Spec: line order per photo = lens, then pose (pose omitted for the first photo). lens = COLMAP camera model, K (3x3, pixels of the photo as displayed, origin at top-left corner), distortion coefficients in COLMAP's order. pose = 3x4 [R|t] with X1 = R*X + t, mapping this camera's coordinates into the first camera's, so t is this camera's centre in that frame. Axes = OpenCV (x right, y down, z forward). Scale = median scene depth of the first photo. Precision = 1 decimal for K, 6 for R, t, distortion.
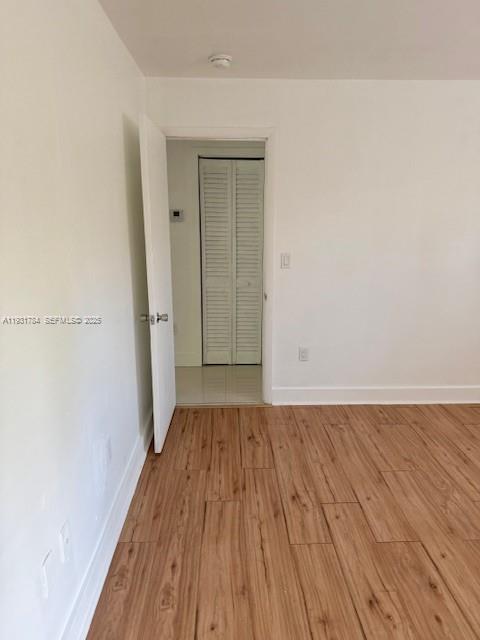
lens RADIAL K [[445.7, 0, 236.3], [0, 445.7, 314.4], [0, 0, 1]] dist [0.015451, -0.008190]
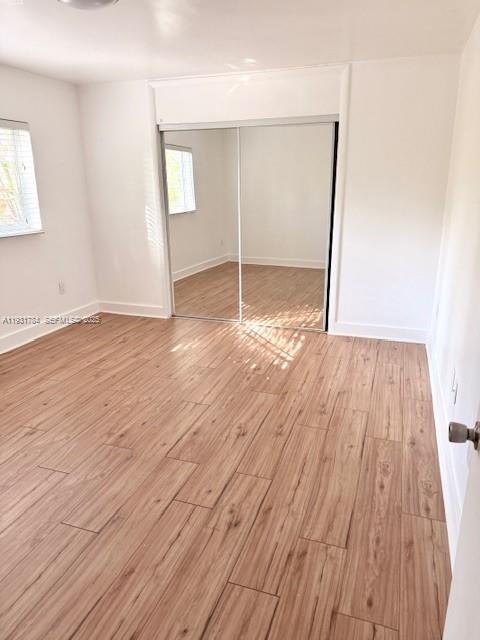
lens RADIAL K [[445.7, 0, 236.3], [0, 445.7, 314.4], [0, 0, 1]] dist [0.015451, -0.008190]
pose [[-0.931402, -0.097900, 0.350581, -0.135530], [0.086752, 0.875692, 0.475014, -0.351330], [-0.353504, 0.472842, -0.807128, 1.649918]]
